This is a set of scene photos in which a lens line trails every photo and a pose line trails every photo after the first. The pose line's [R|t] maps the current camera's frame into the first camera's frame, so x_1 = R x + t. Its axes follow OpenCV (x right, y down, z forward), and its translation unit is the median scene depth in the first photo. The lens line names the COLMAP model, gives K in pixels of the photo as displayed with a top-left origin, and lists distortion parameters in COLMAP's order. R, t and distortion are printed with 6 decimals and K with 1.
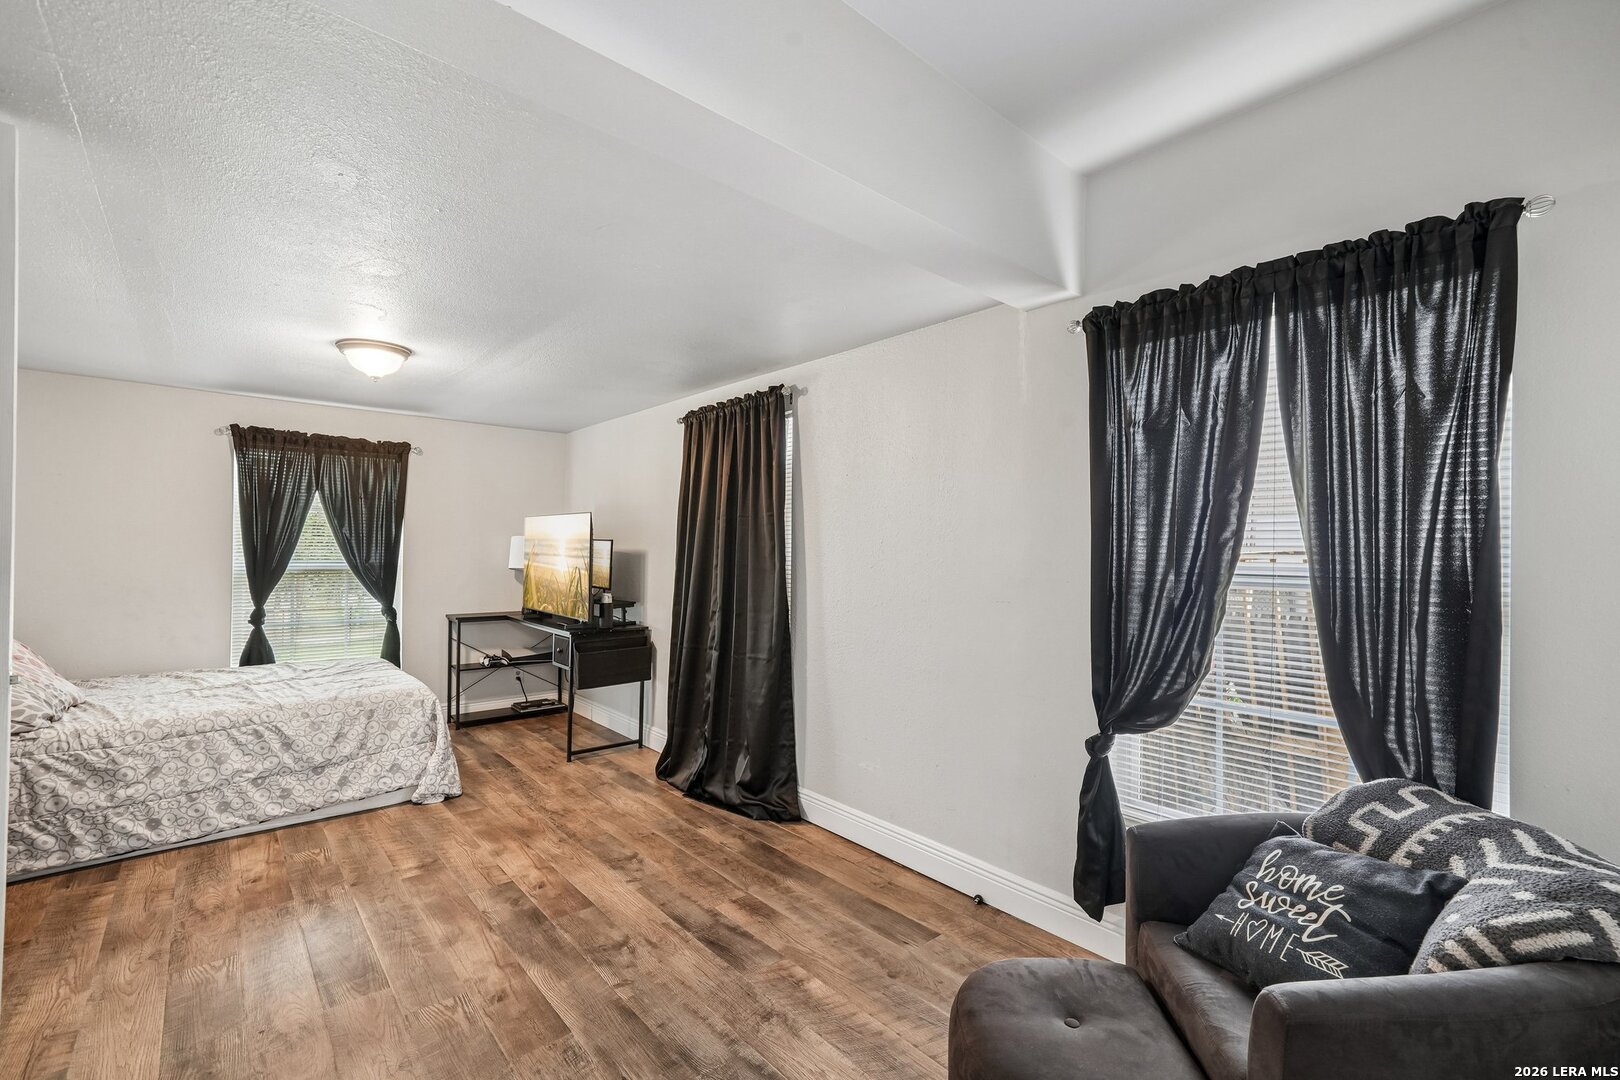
lens RADIAL K [[722.6, 0, 802.3], [0, 722.6, 545.0], [0, 0, 1]] dist [-0.002694, 0.002572]
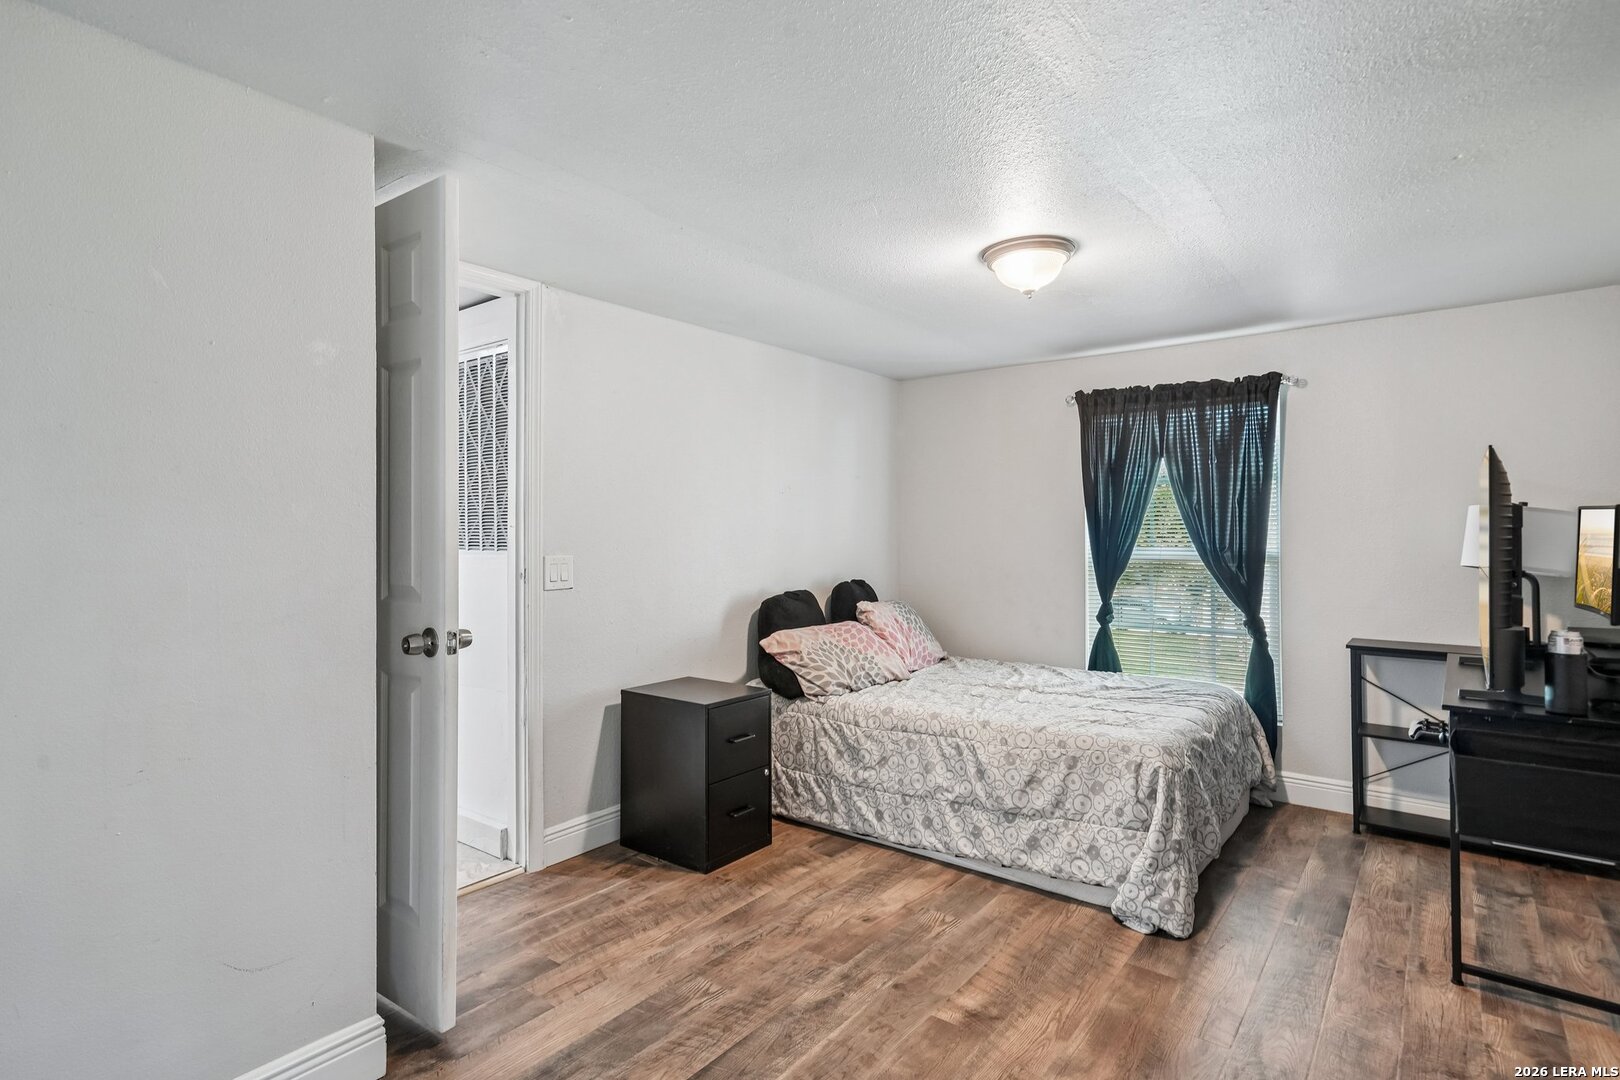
lens RADIAL K [[816.2, 0, 808.7], [0, 816.2, 536.9], [0, 0, 1]] dist [0.007405, 0.002892]
pose [[0.199500, -0.008229, -0.979863, 0.149129], [0.009344, 0.999935, -0.006495, 0.016330], [0.979853, -0.007860, 0.199564, 0.628506]]
